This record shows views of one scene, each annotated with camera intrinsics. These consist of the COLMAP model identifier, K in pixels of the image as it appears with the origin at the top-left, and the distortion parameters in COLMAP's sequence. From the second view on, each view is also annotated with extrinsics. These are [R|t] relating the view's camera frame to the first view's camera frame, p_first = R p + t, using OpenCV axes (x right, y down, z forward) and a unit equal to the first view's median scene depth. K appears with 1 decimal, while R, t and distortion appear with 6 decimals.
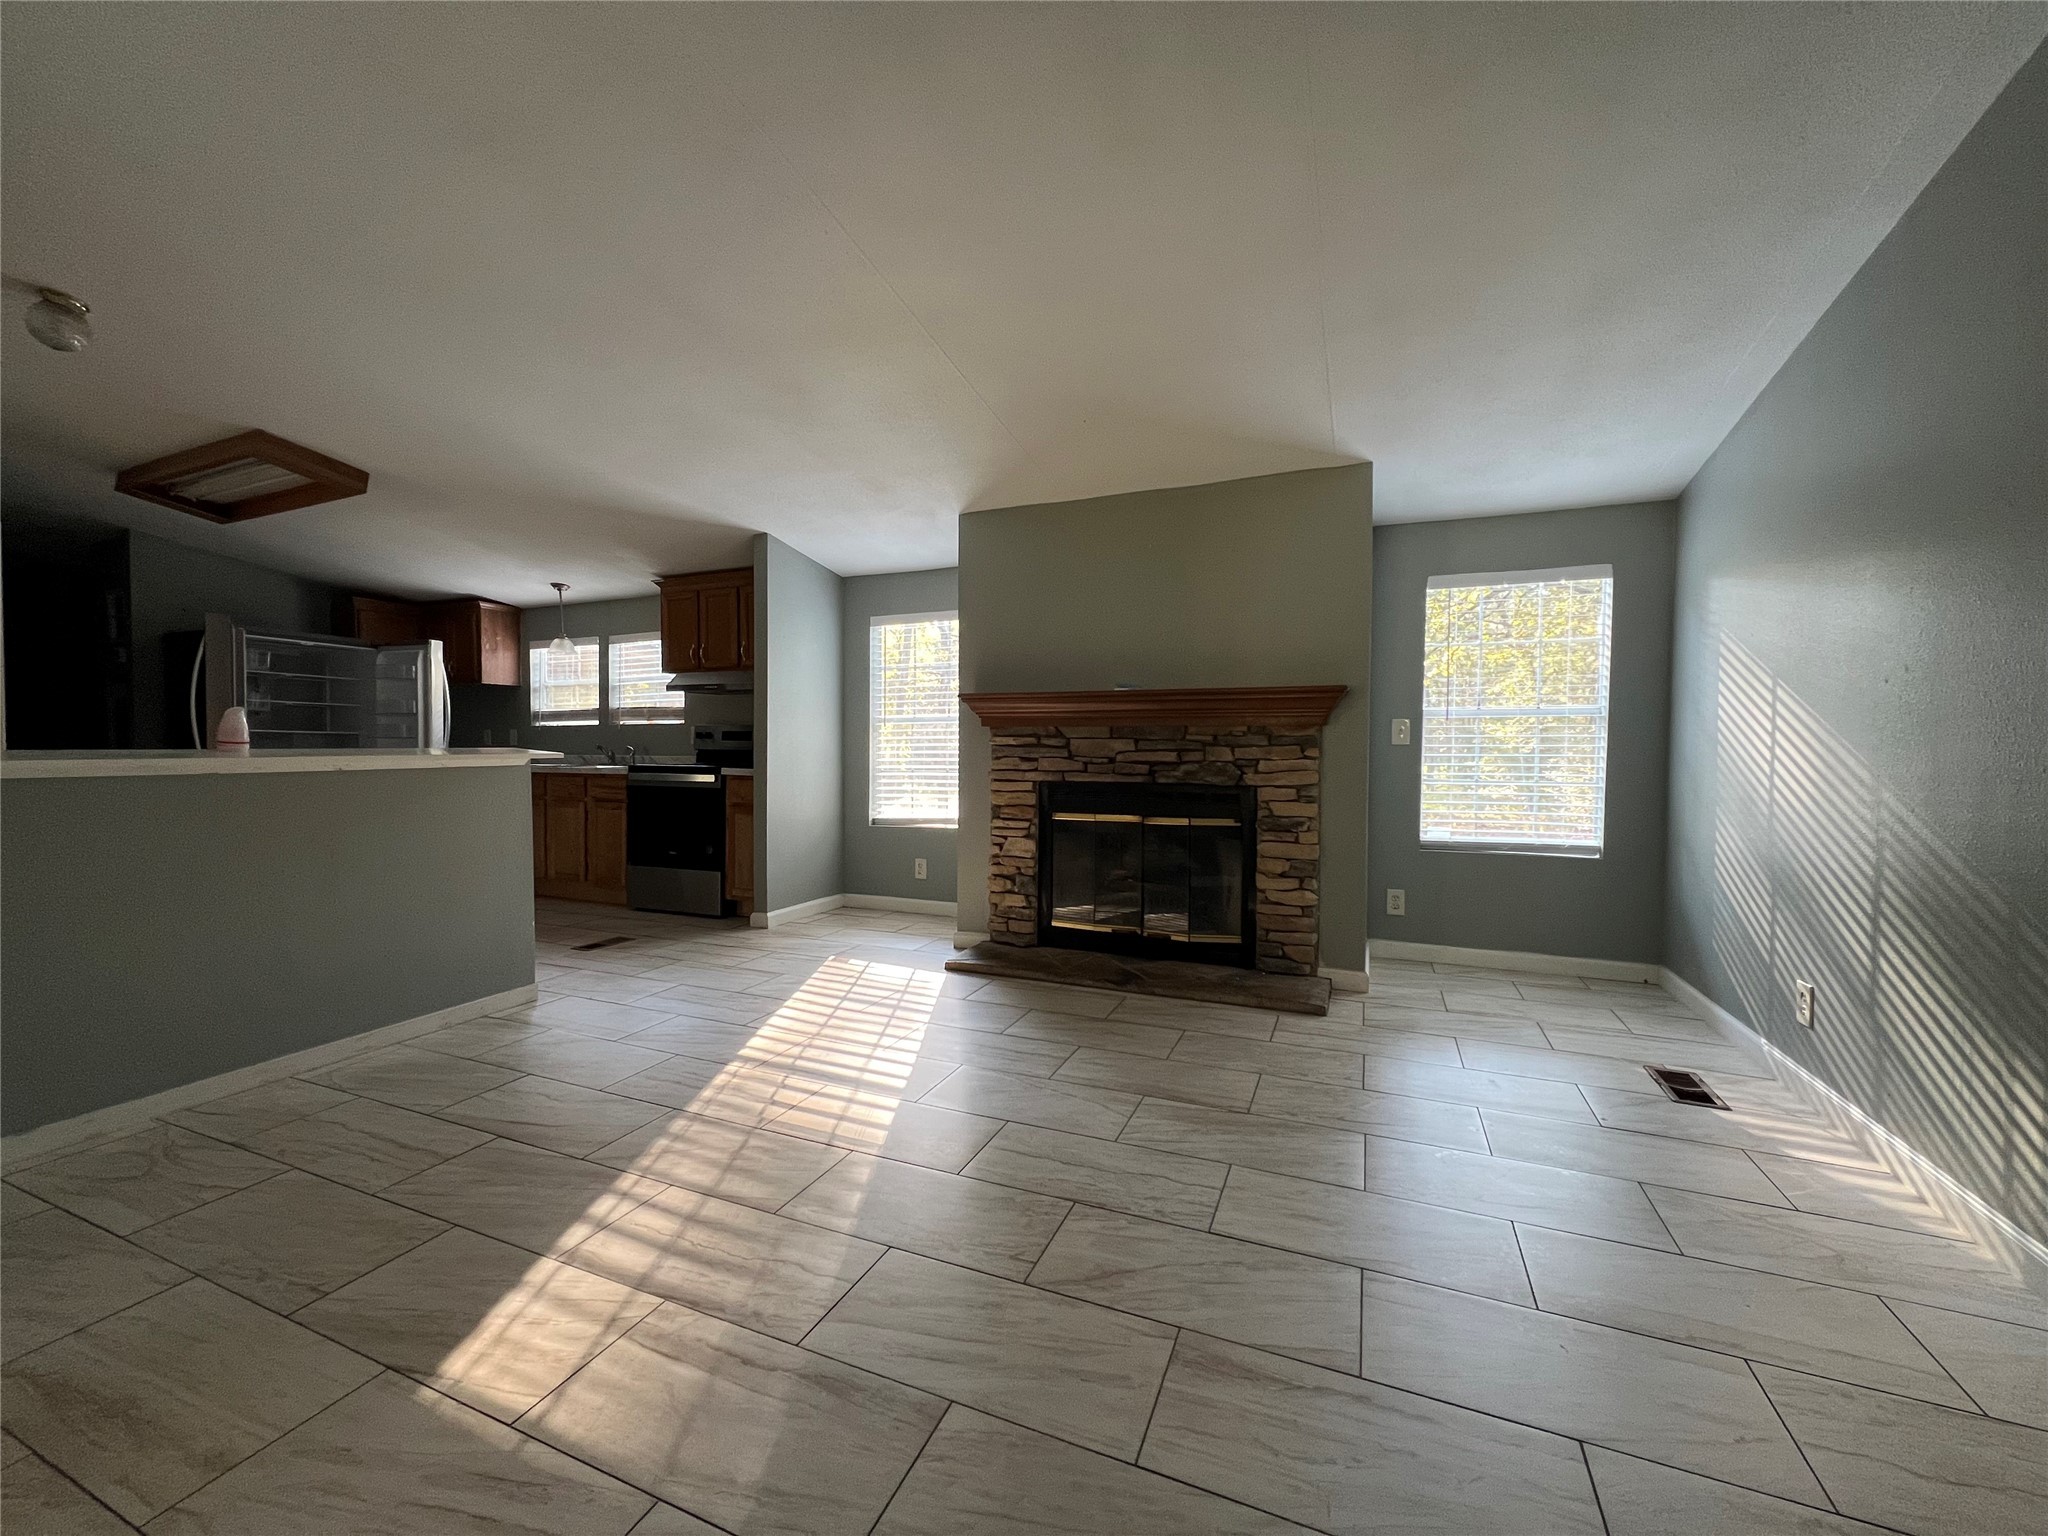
lens RADIAL K [[811.6, 0, 1027.6], [0, 811.6, 772.6], [0, 0, 1]] dist [-0.002428, 0.000935]
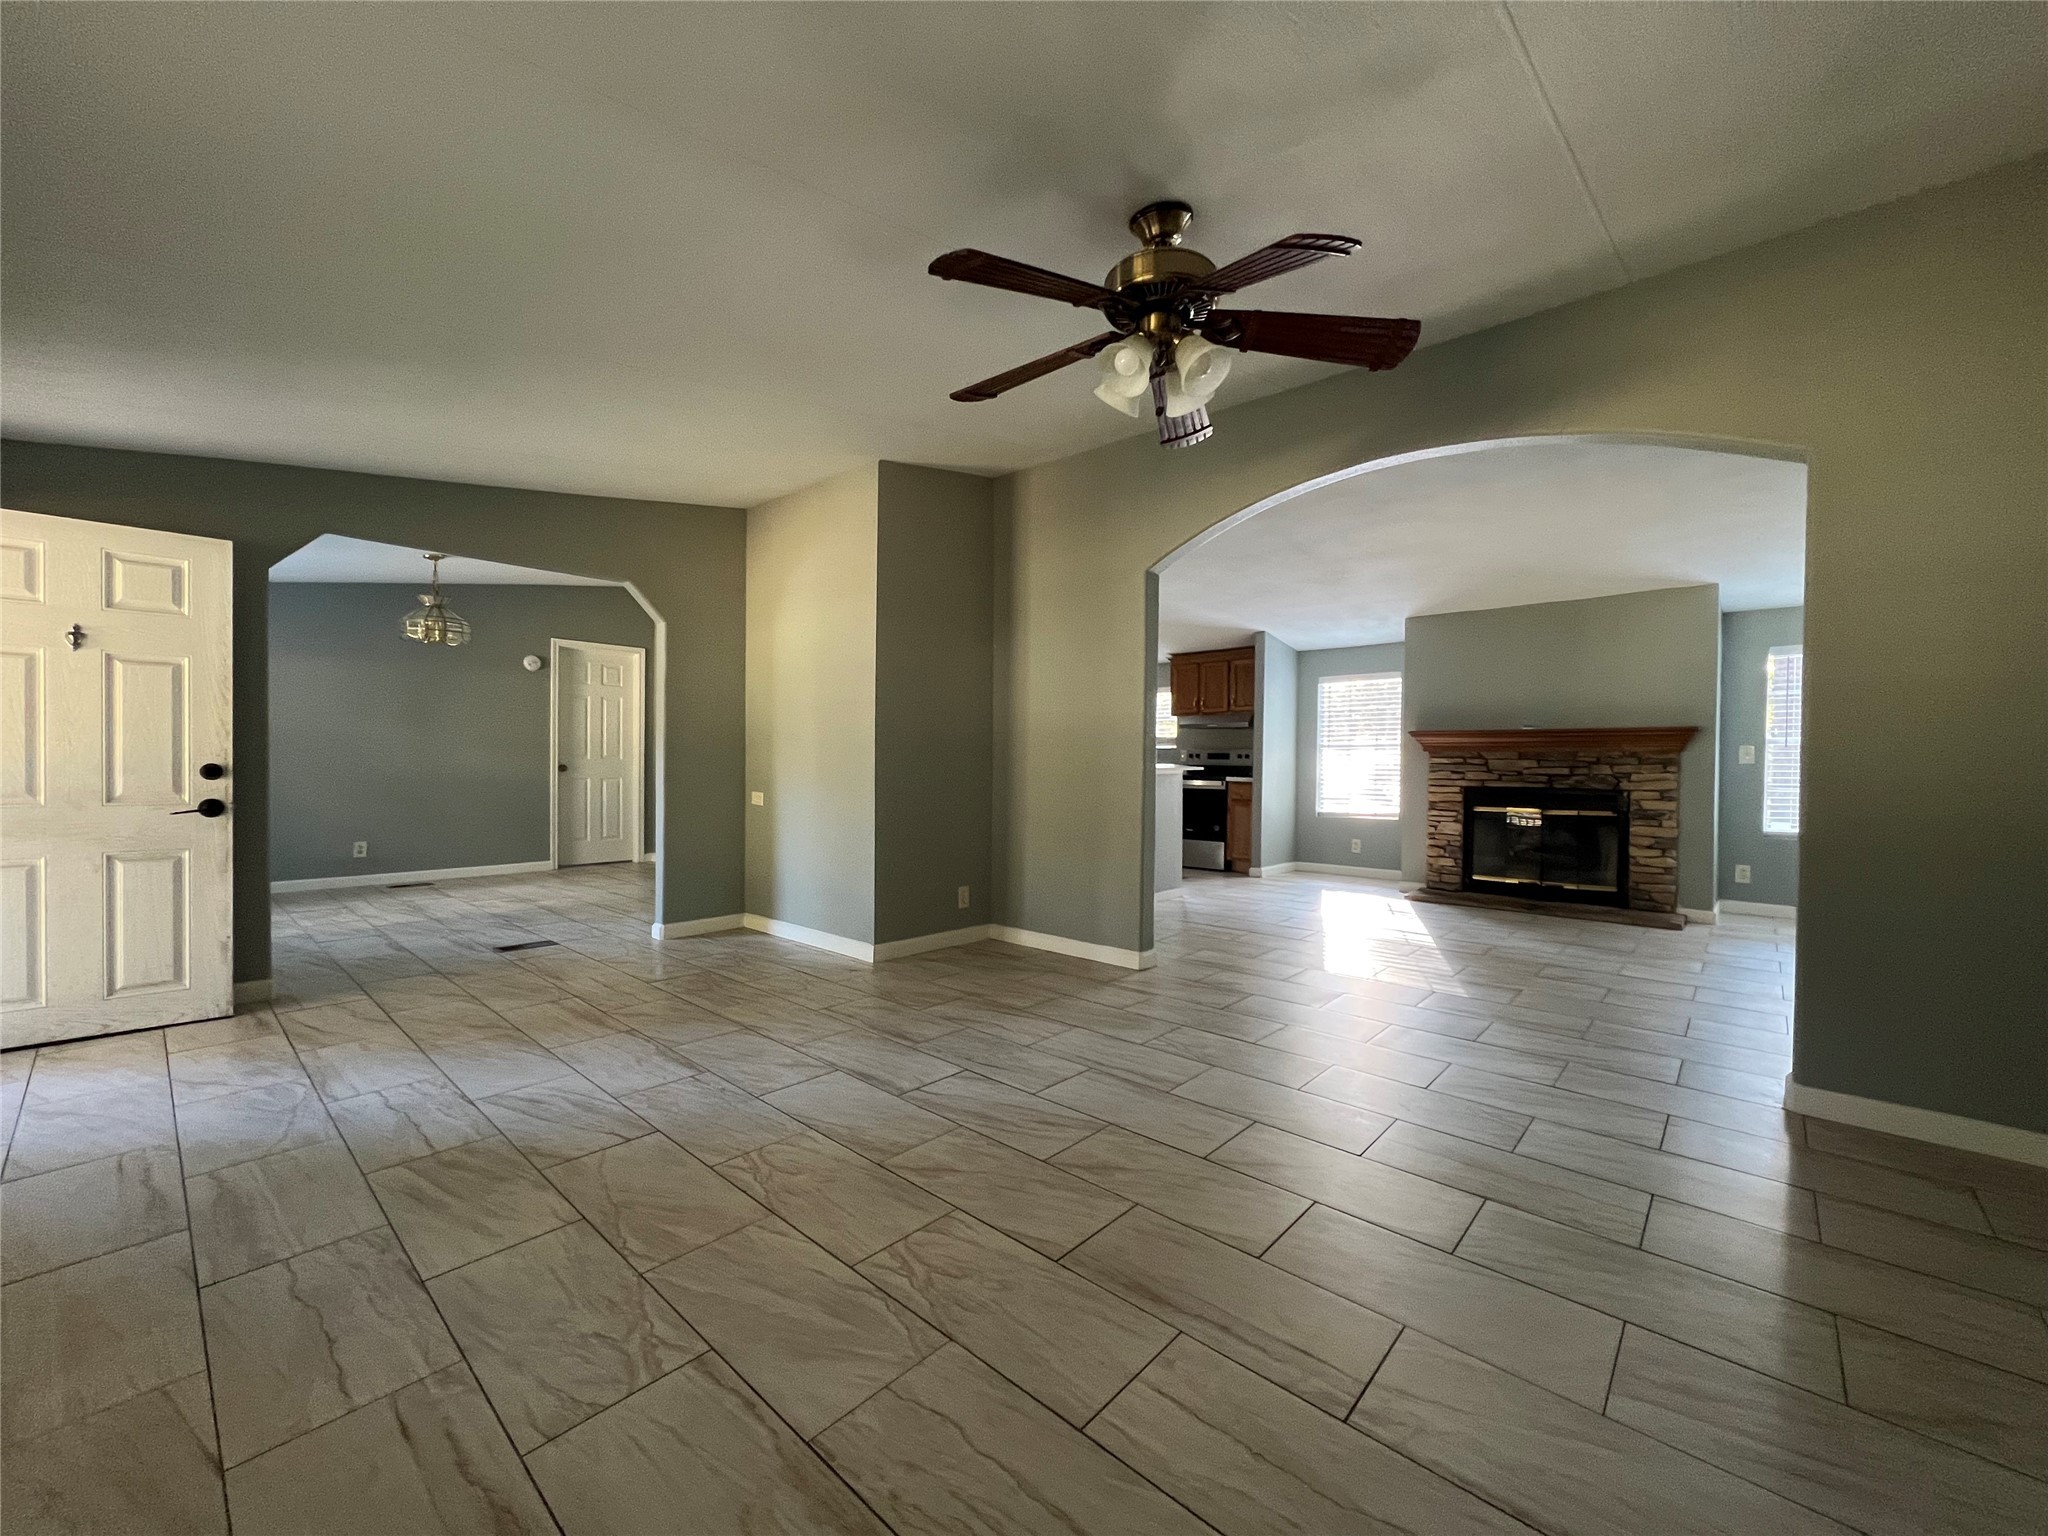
lens RADIAL K [[816.7, 0, 1025.3], [0, 816.7, 771.9], [0, 0, 1]] dist [-0.006822, 0.001169]
pose [[0.942942, 0.006142, -0.332899, -0.286078], [-0.012512, 0.999777, -0.016995, 0.021953], [0.332721, 0.020191, 0.942809, -0.844677]]
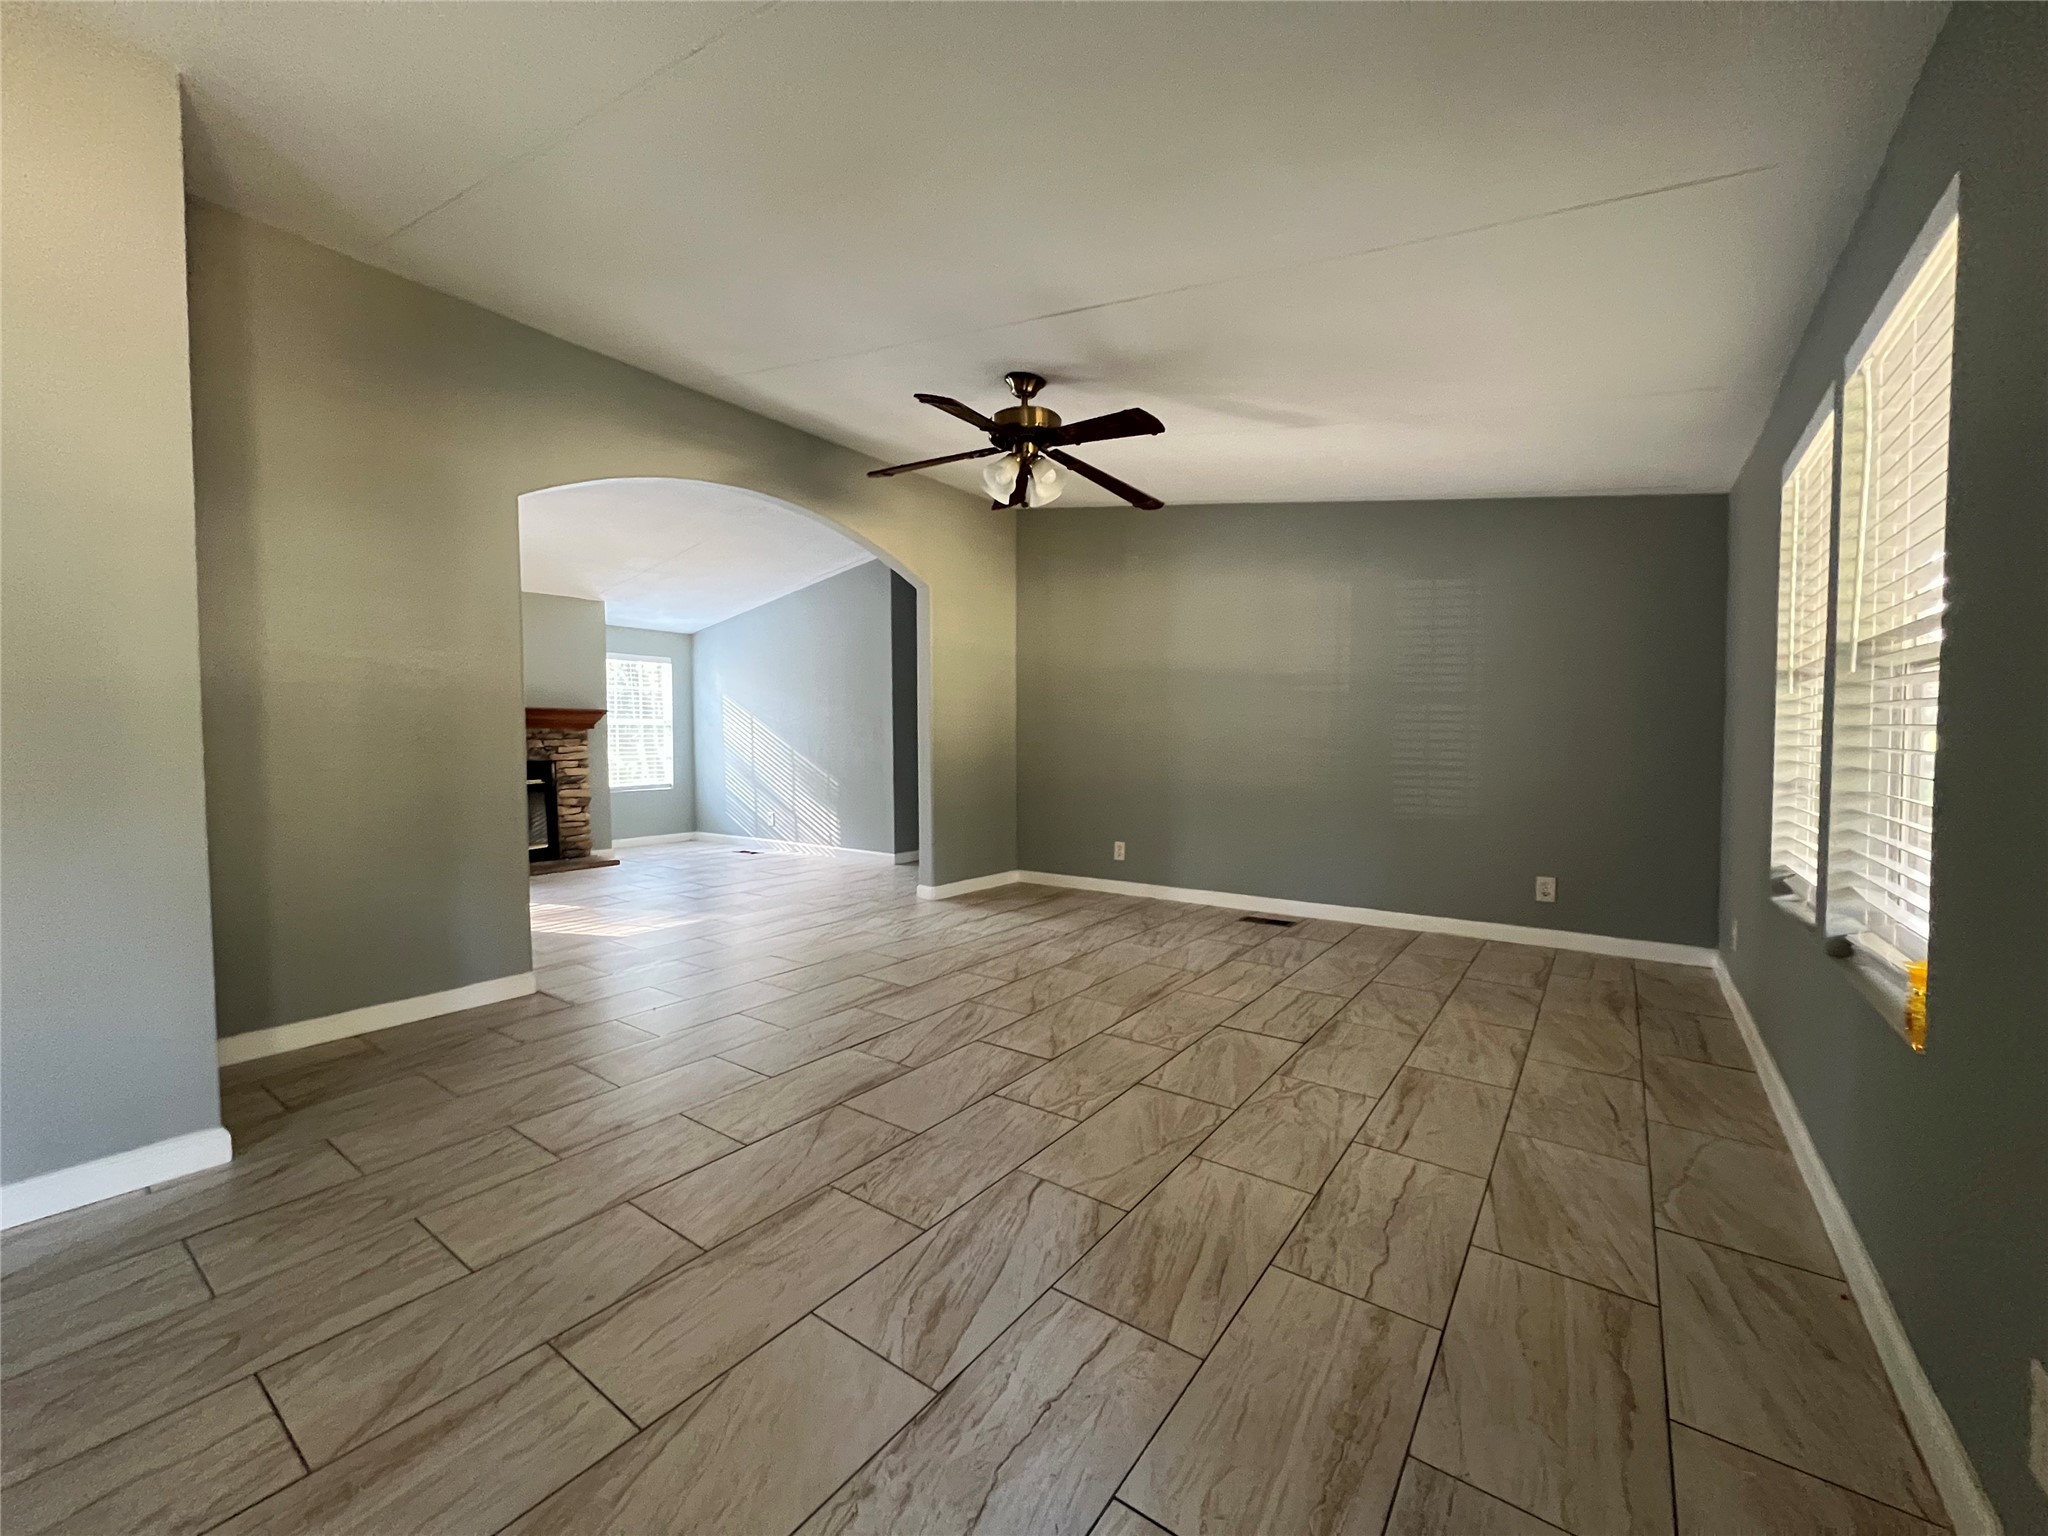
lens RADIAL K [[811.6, 0, 1025.4], [0, 811.6, 779.7], [0, 0, 1]] dist [-0.002428, 0.000935]
pose [[0.232219, -0.052344, 0.971254, -1.256036], [0.035550, 0.998340, 0.045304, 0.013847], [-0.972014, 0.024008, 0.233694, -0.478592]]
